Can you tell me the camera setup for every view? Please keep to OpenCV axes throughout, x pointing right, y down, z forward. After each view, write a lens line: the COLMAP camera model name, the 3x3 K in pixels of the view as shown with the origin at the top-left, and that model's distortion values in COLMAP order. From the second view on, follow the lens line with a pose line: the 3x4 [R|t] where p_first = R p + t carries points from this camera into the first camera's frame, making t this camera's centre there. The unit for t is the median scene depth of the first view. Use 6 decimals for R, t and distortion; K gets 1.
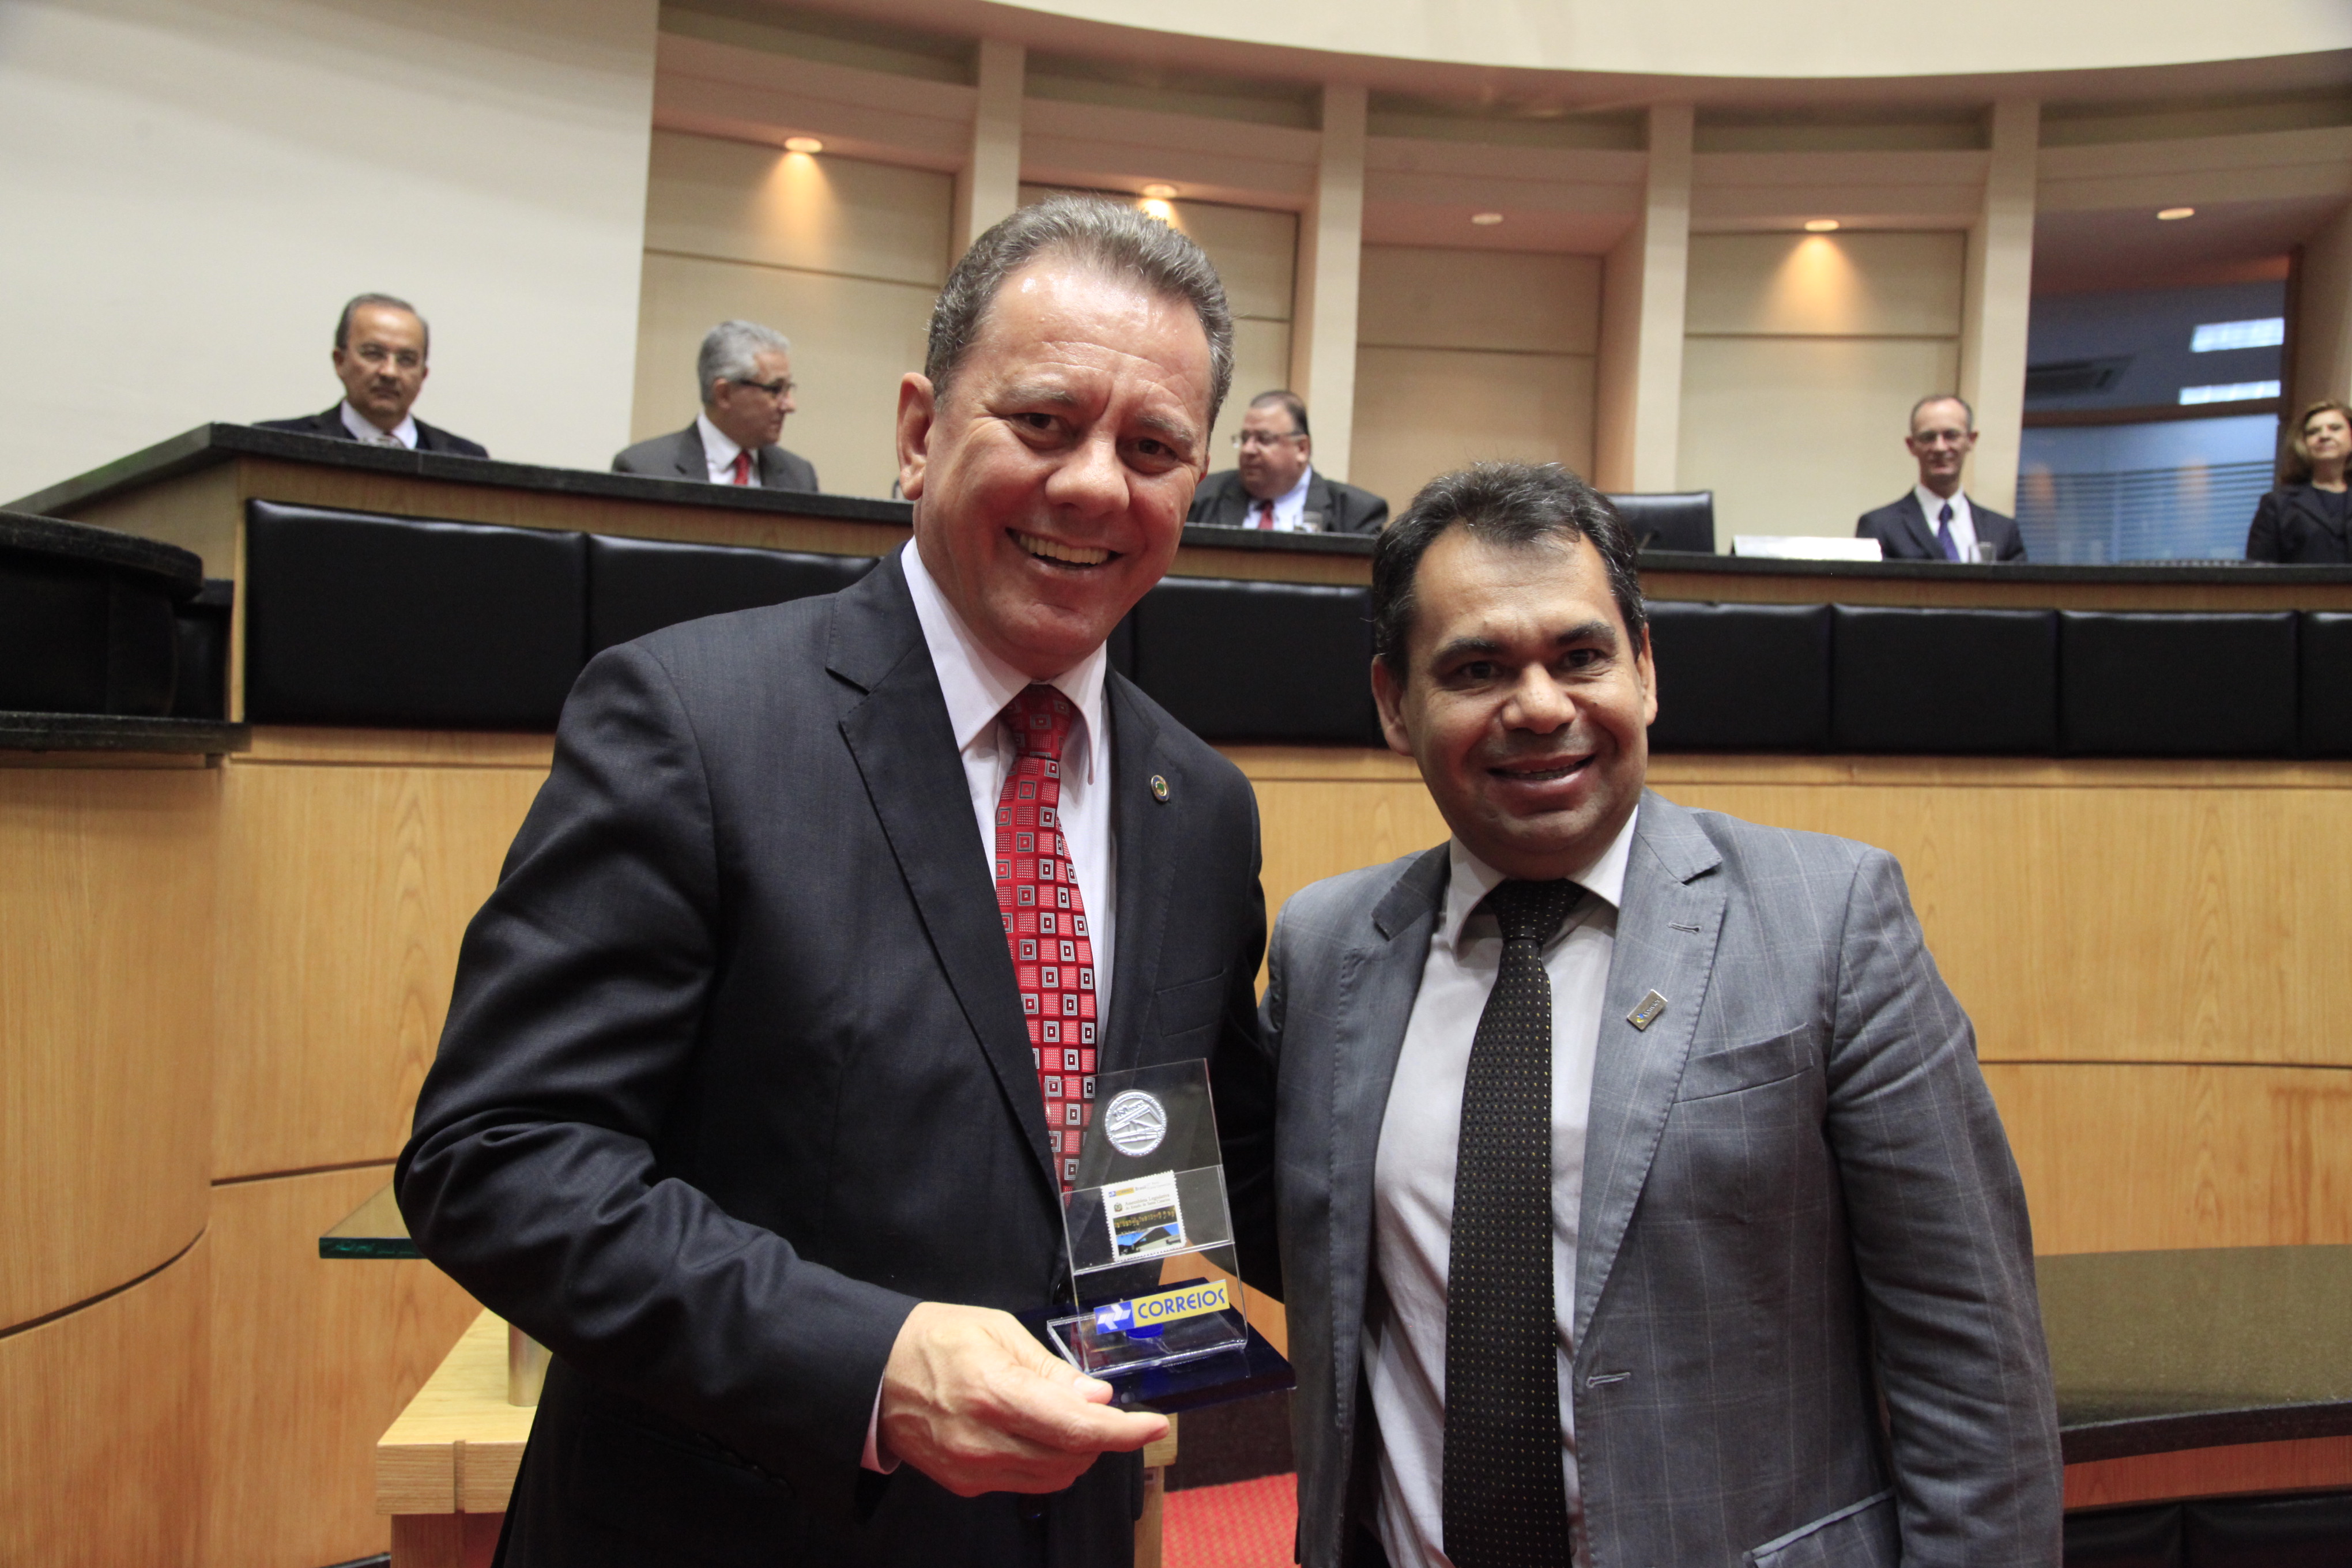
lens RADIAL K [[1840.5, 0, 1170.9], [0, 1840.5, 795.5], [0, 0, 1]] dist [-0.081404, 0.081027]
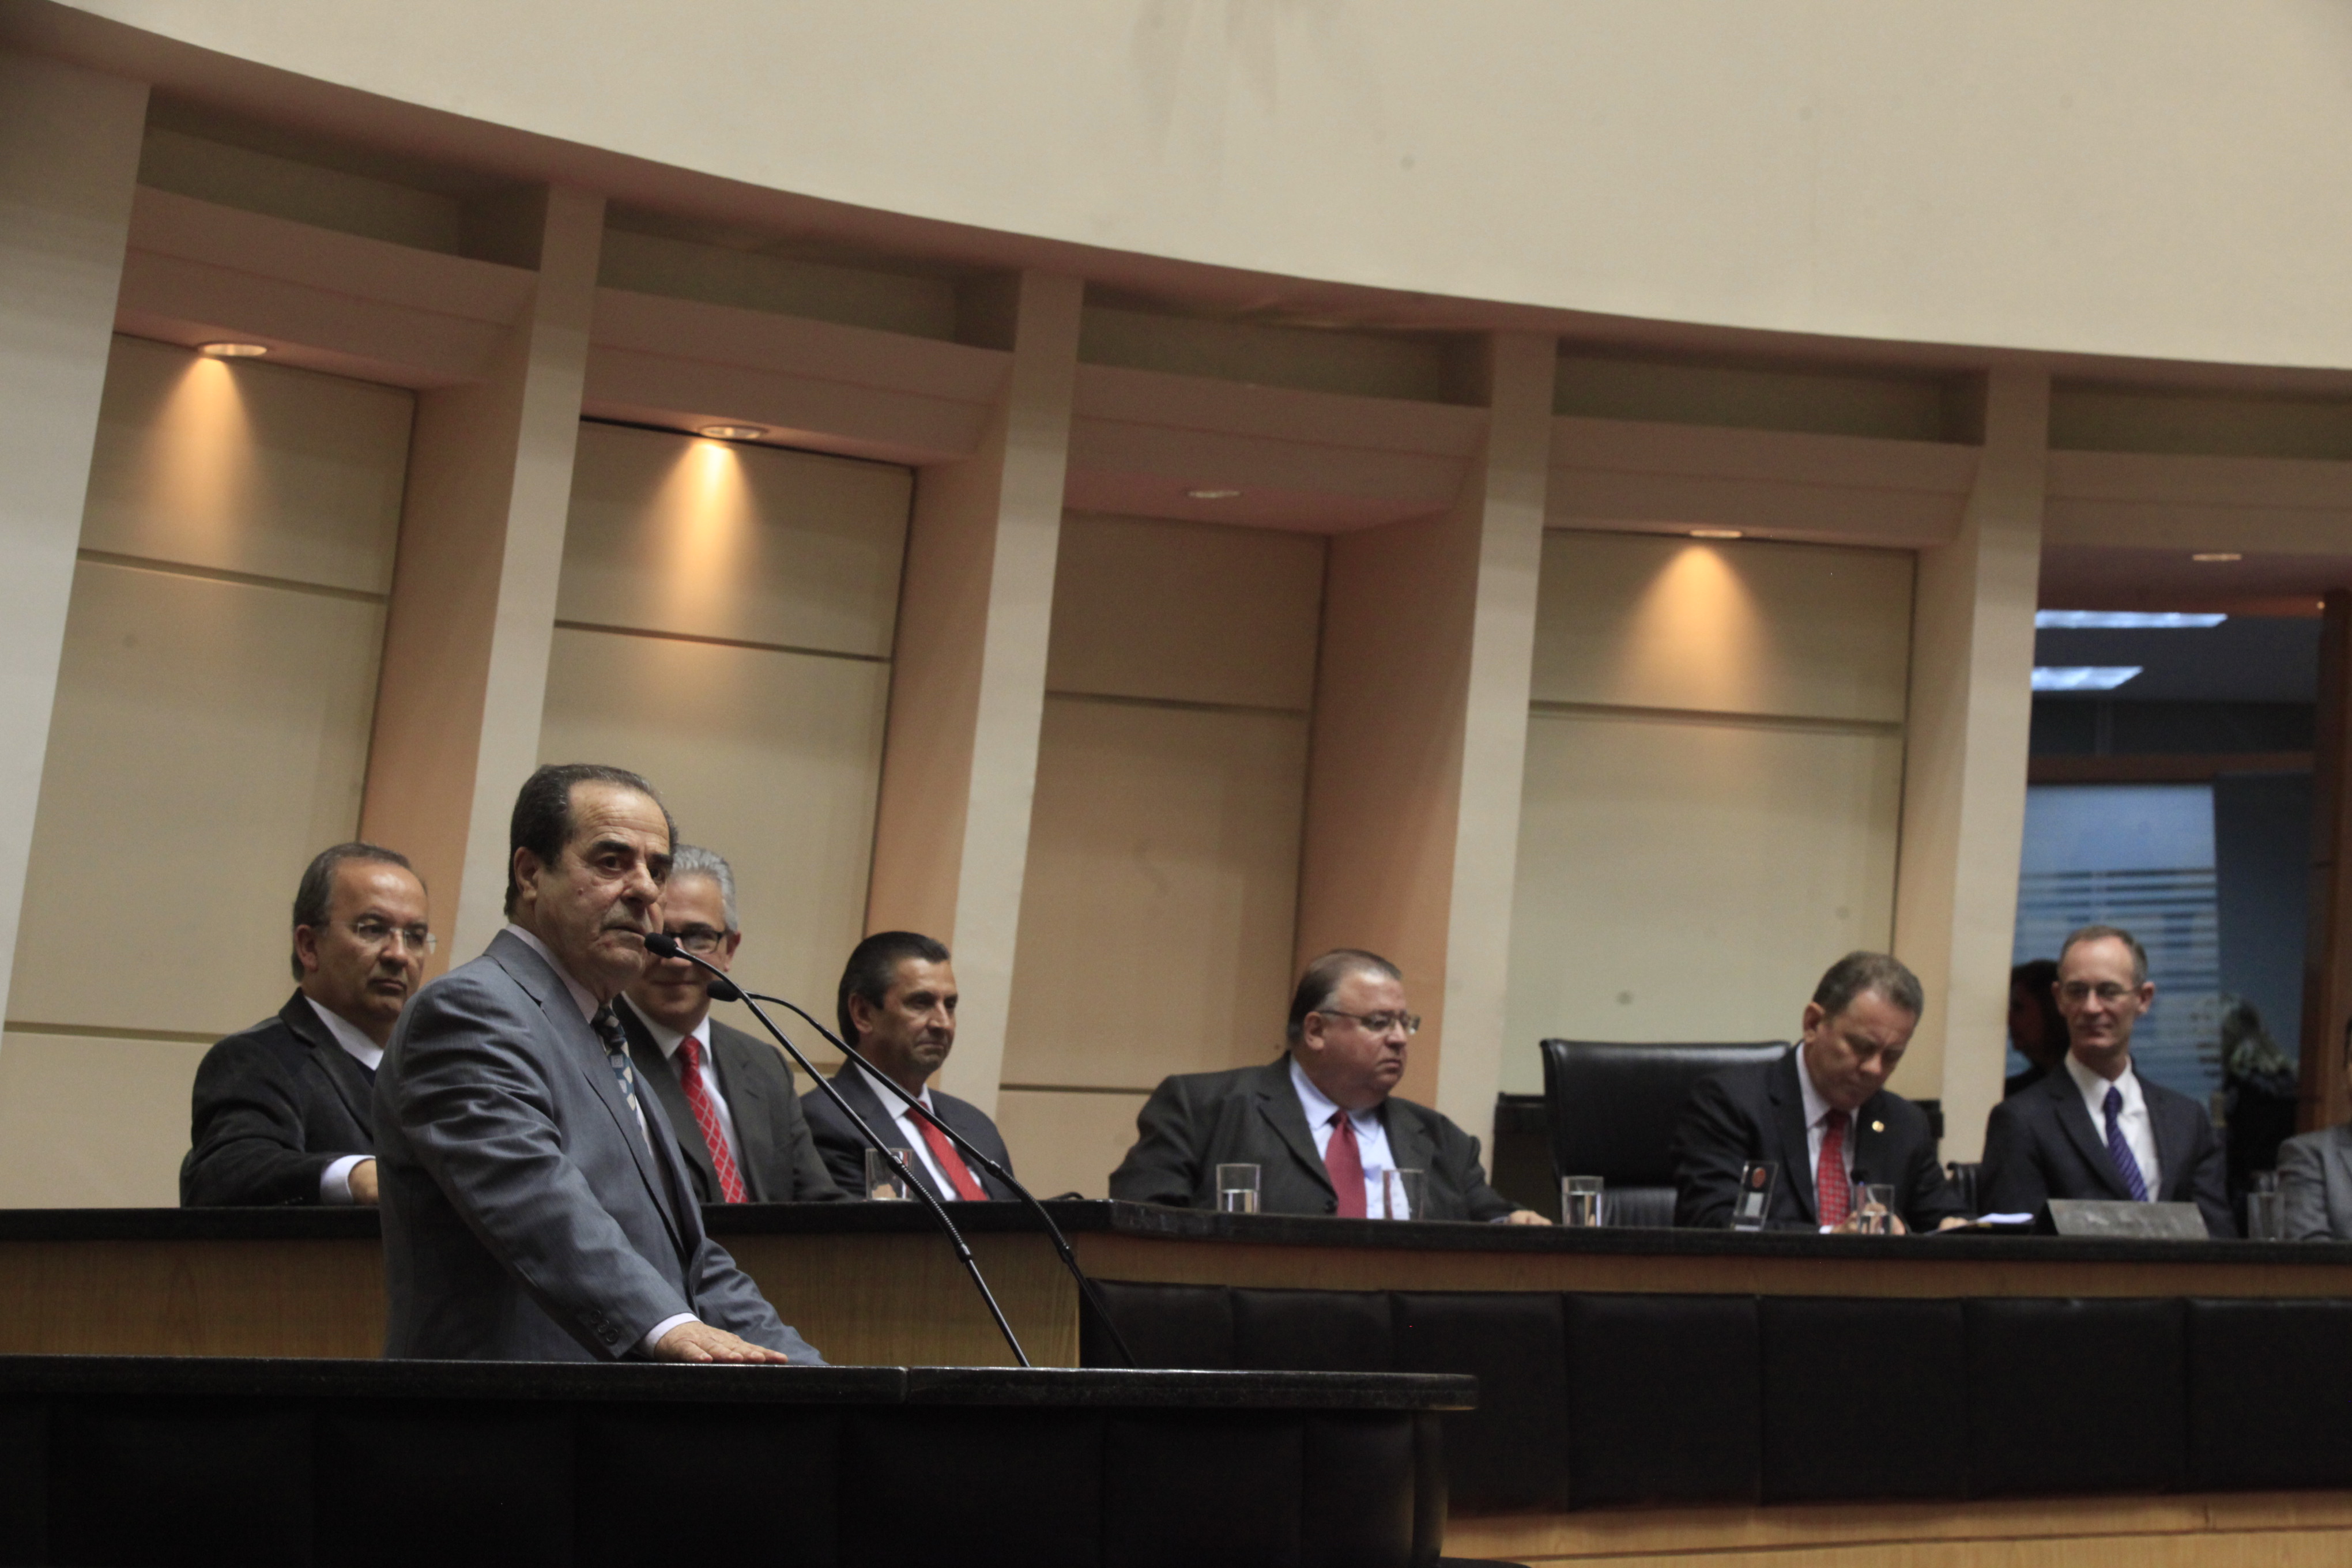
lens RADIAL K [[6010.6, 0, 1286.9], [0, 6010.6, 783.2], [0, 0, 1]] dist [-0.049314, -0.223495]
pose [[0.868675, 0.034846, 0.494155, -1.226189], [0.016526, 0.994929, -0.099209, -0.075516], [-0.495107, 0.094346, 0.863694, -1.023981]]
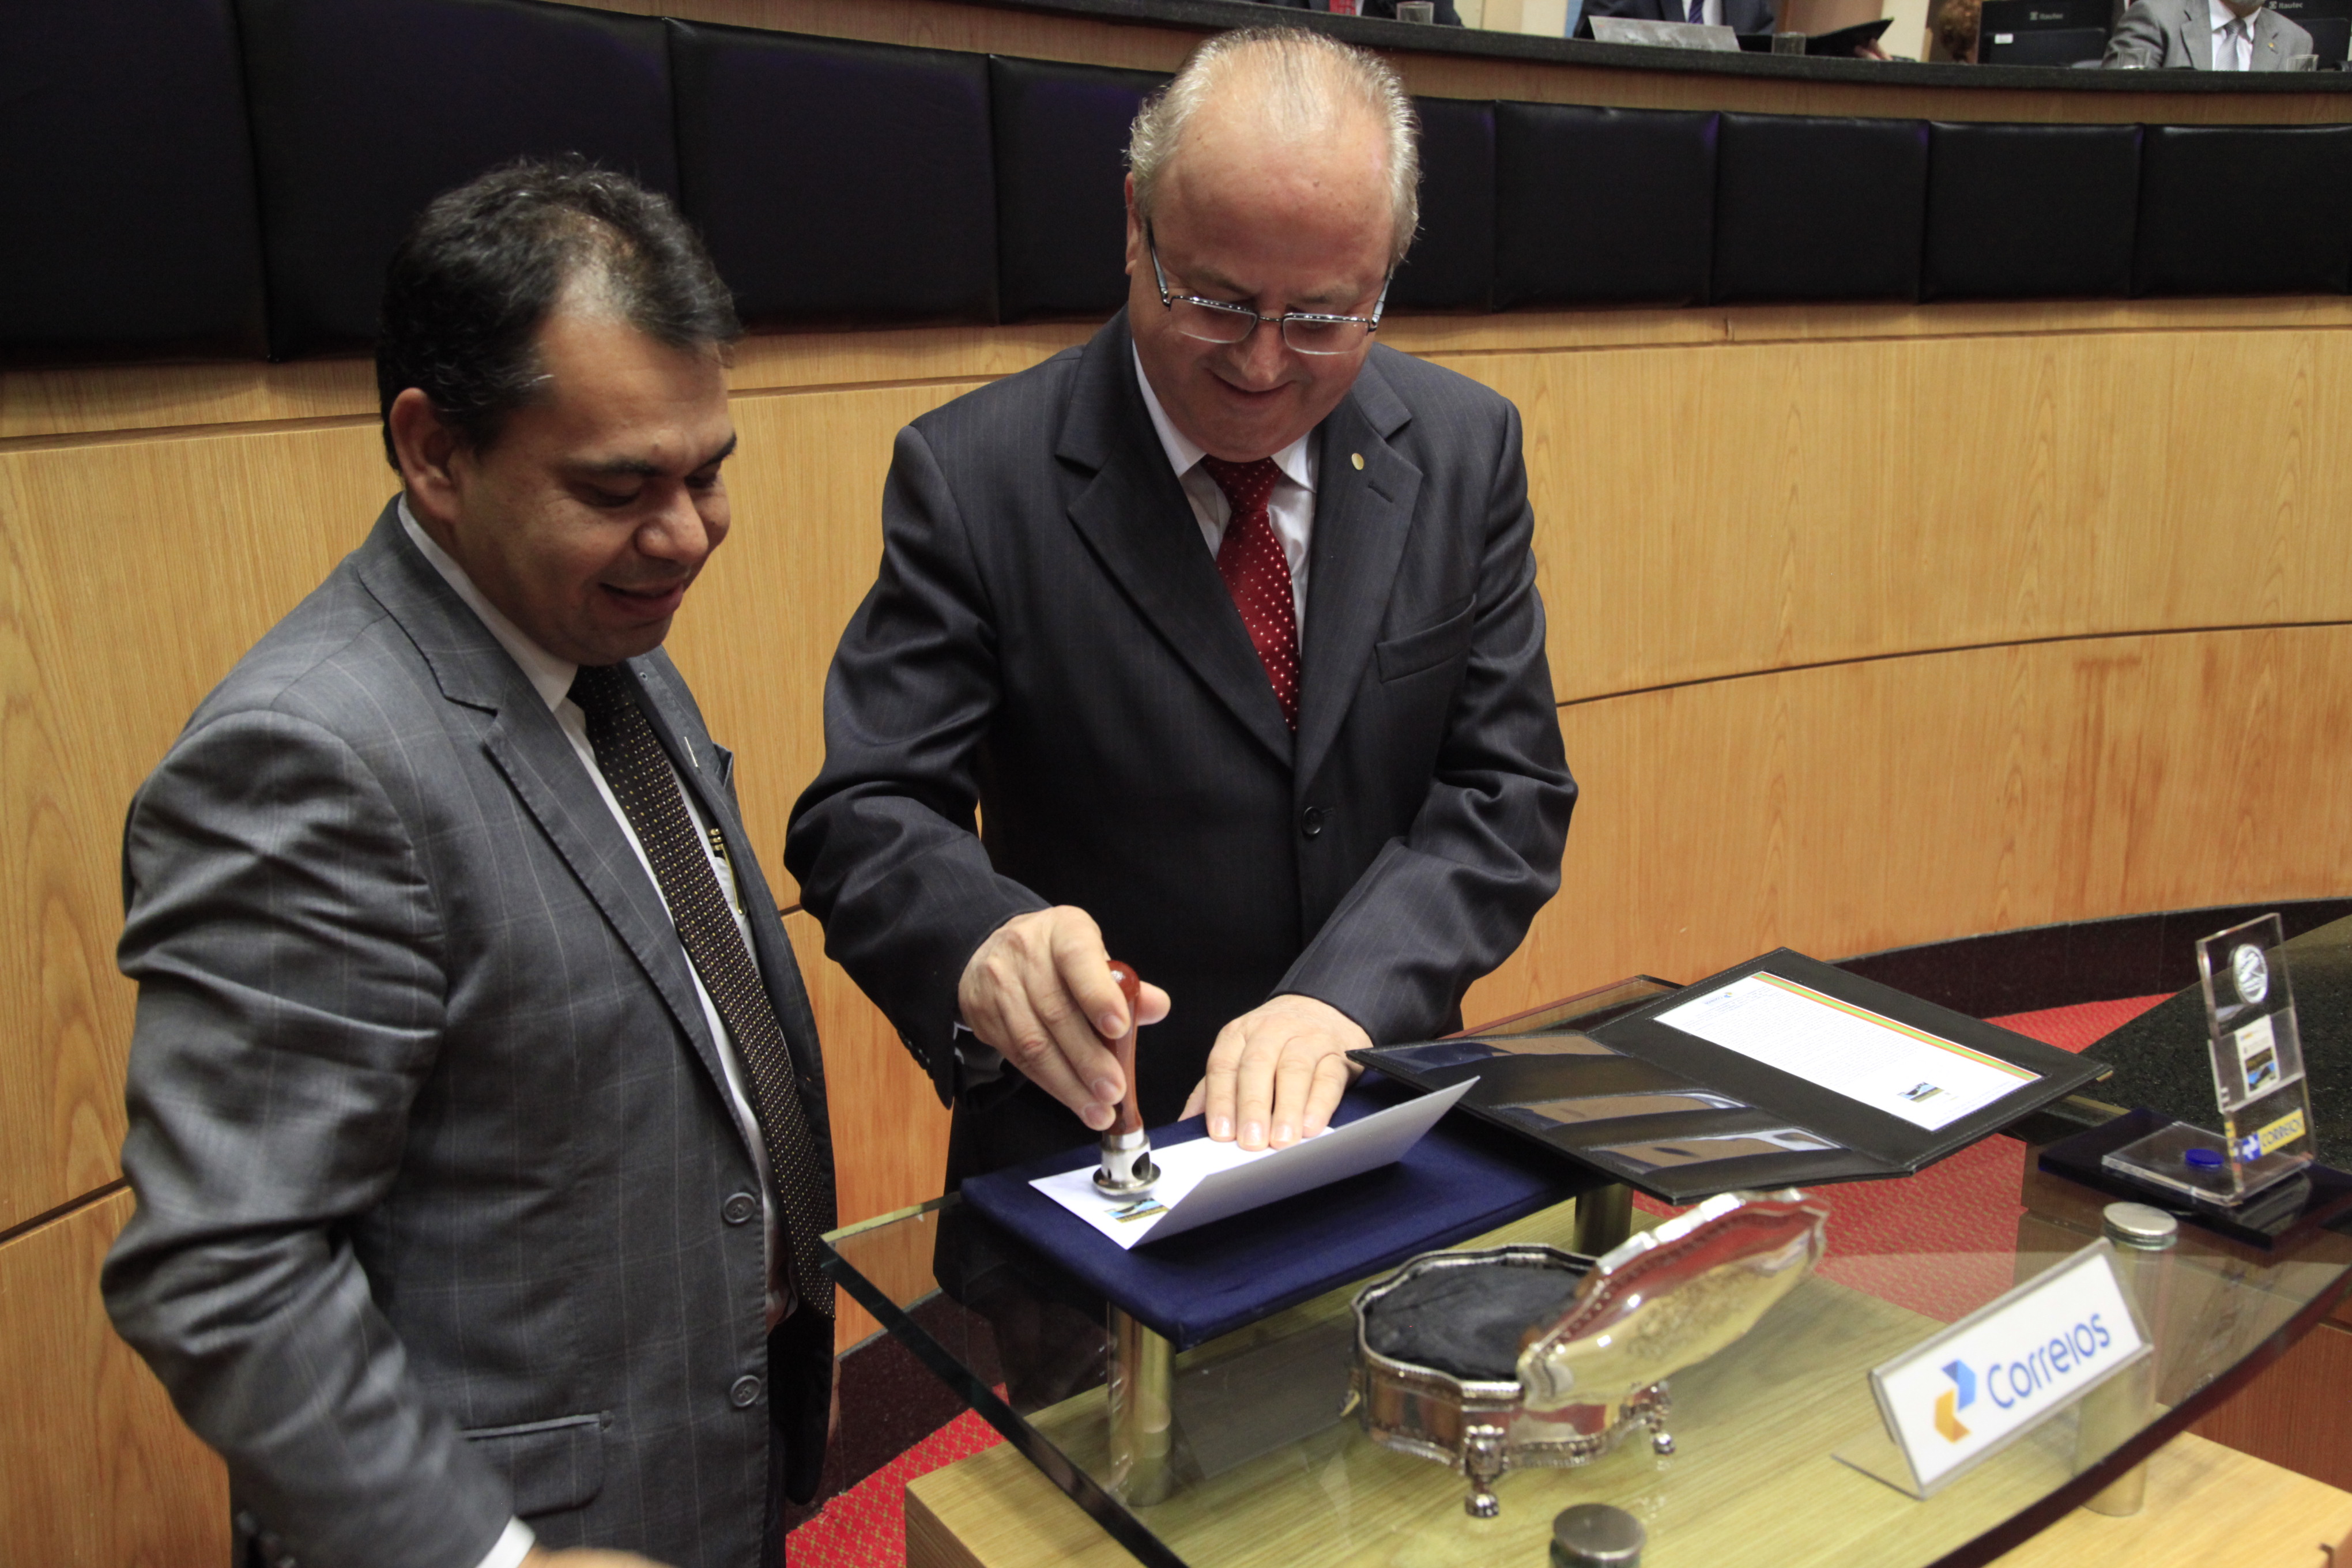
lens RADIAL K [[2076.8, 0, 1172.5], [0, 2076.8, 799.2], [0, 0, 1]] dist [-0.037929, 0.080140]
pose [[0.900456, -0.124703, 0.416688, -0.262522], [0.023999, 0.970804, 0.238673, -0.034772], [-0.434286, -0.204914, 0.877158, 0.251594]]
